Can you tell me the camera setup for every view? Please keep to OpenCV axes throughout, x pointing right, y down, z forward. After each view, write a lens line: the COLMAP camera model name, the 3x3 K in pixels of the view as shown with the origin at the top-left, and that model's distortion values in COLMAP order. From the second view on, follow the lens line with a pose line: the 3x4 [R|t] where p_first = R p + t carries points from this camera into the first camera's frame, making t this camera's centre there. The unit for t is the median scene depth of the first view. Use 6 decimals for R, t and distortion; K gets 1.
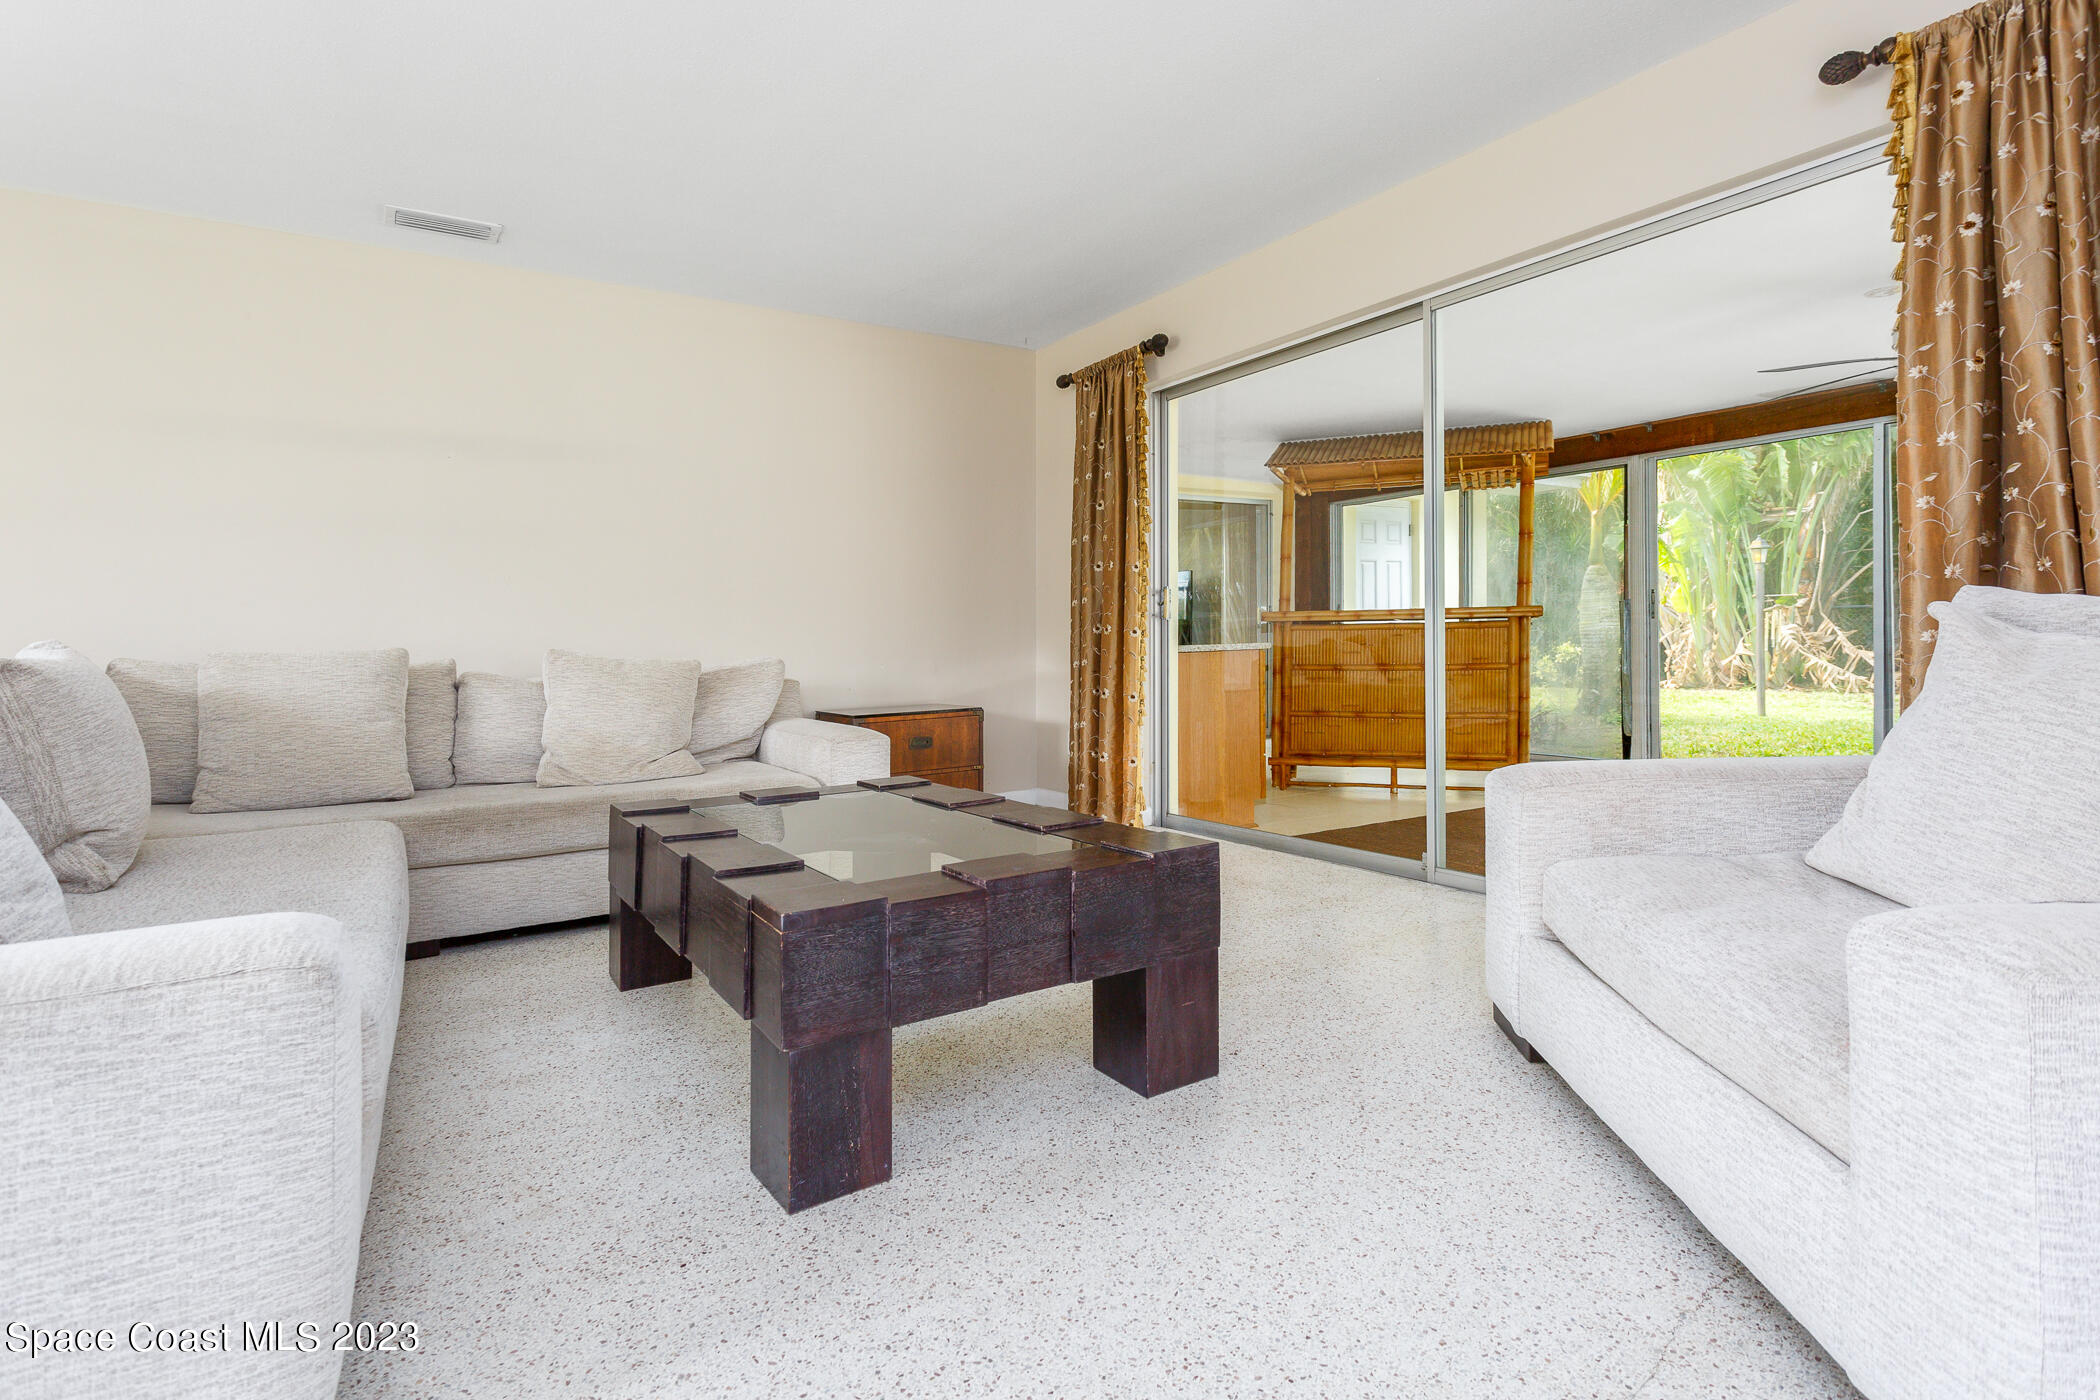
lens RADIAL K [[1029.7, 0, 1050.4], [0, 1029.7, 661.3], [0, 0, 1]] dist [0.000666, 0.000177]
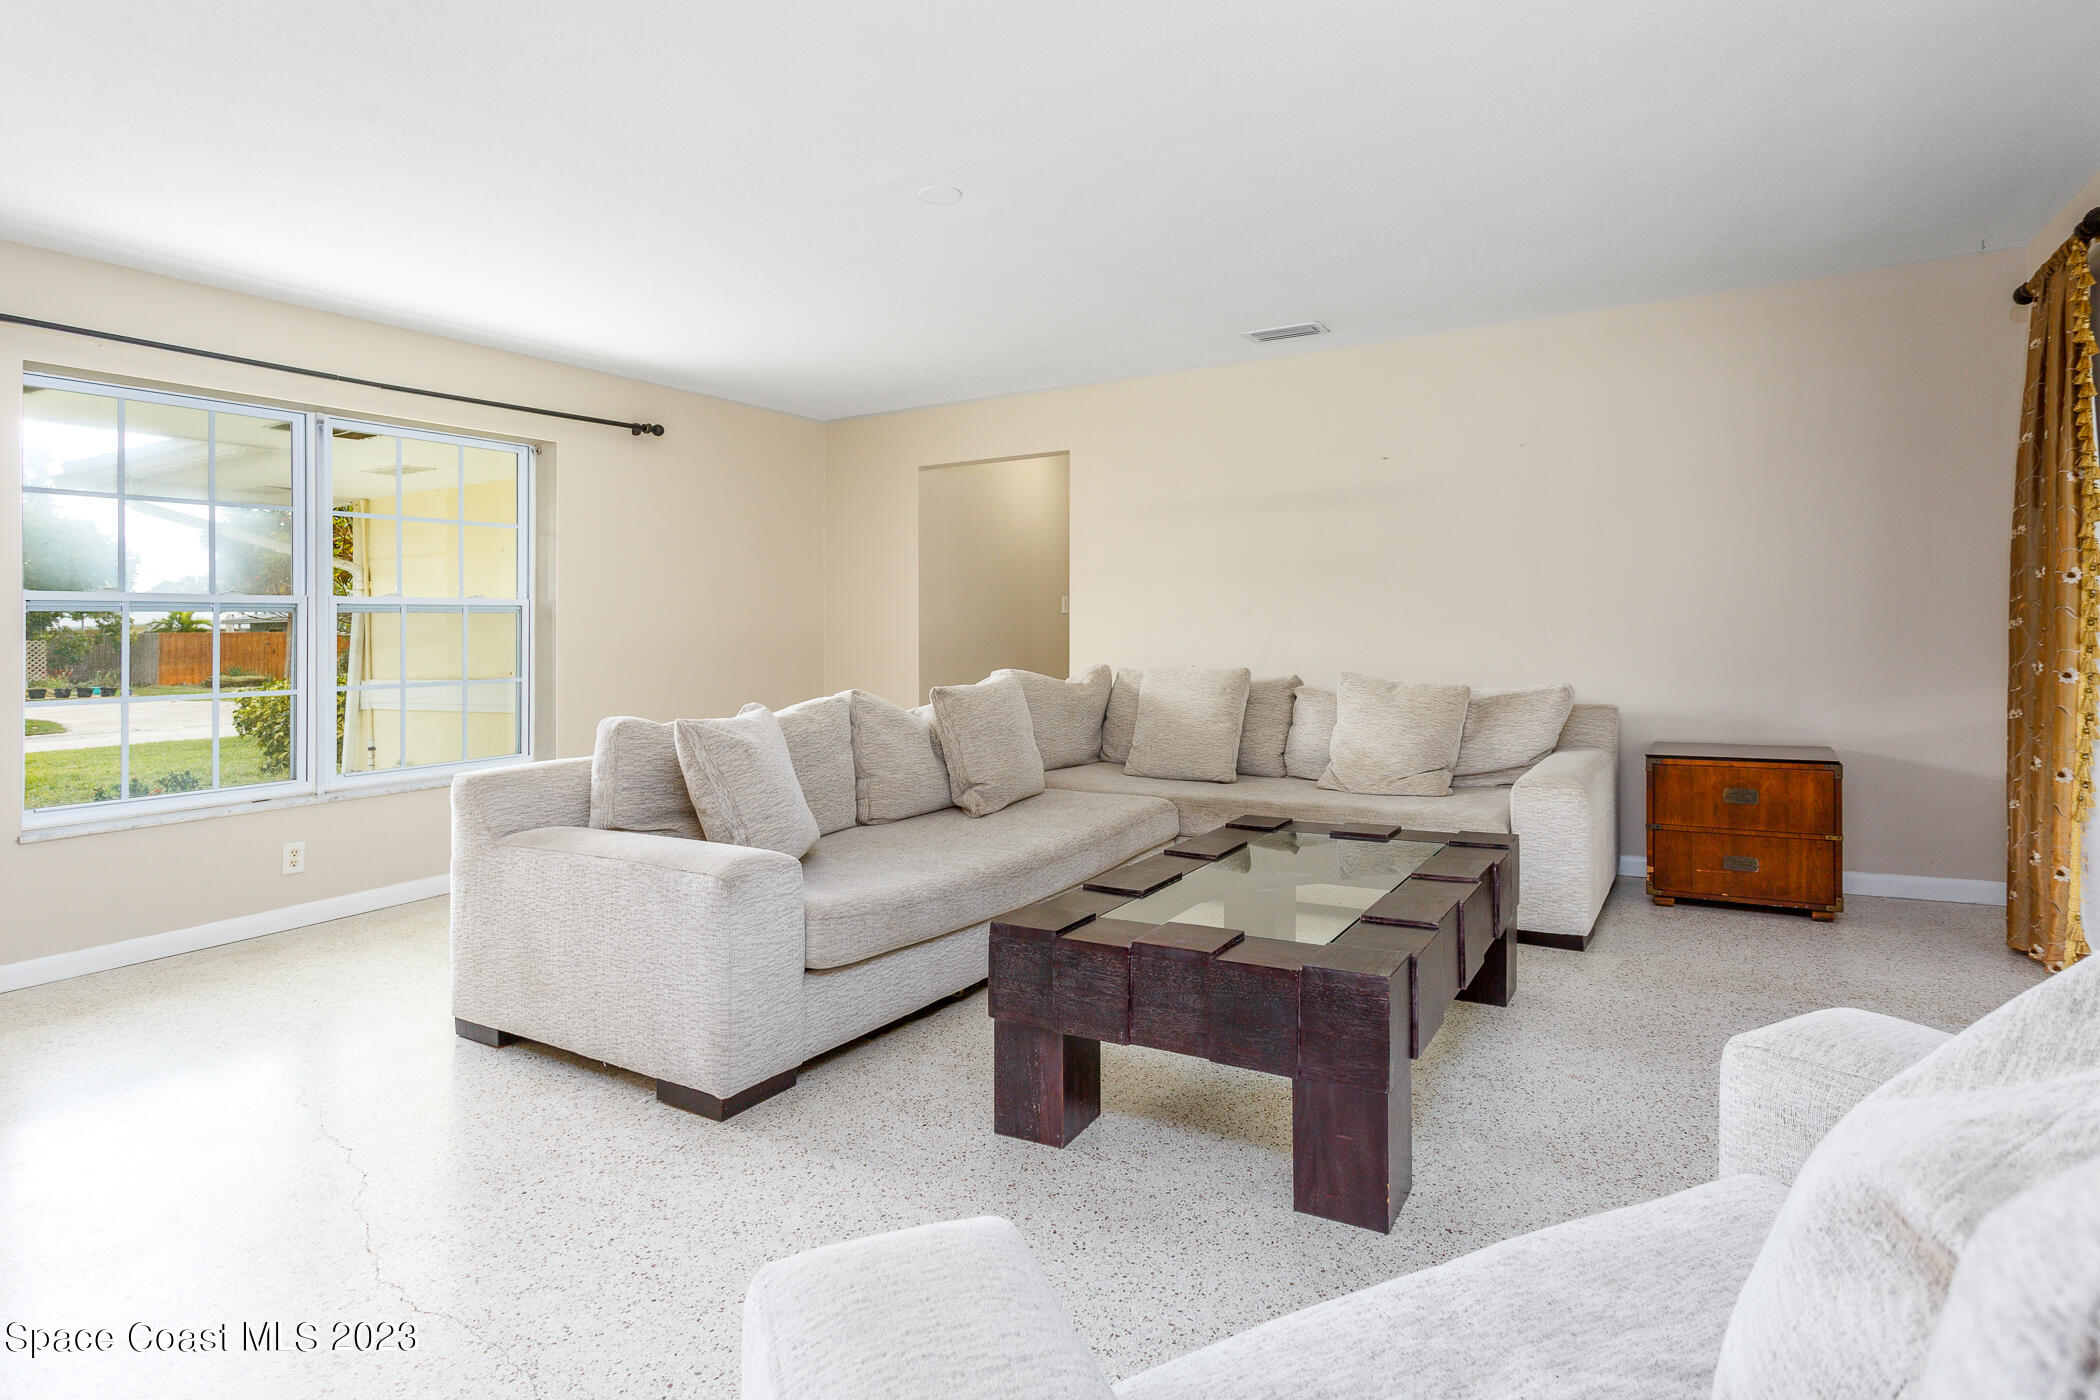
lens RADIAL K [[1015.5, 0, 1049.9], [0, 1015.5, 640.4], [0, 0, 1]] dist [-0.001634, -0.000027]
pose [[0.478422, 0.016124, -0.877982, 0.389636], [-0.008030, 0.999870, 0.013986, -0.063545], [0.878093, 0.000359, 0.478490, 0.153507]]
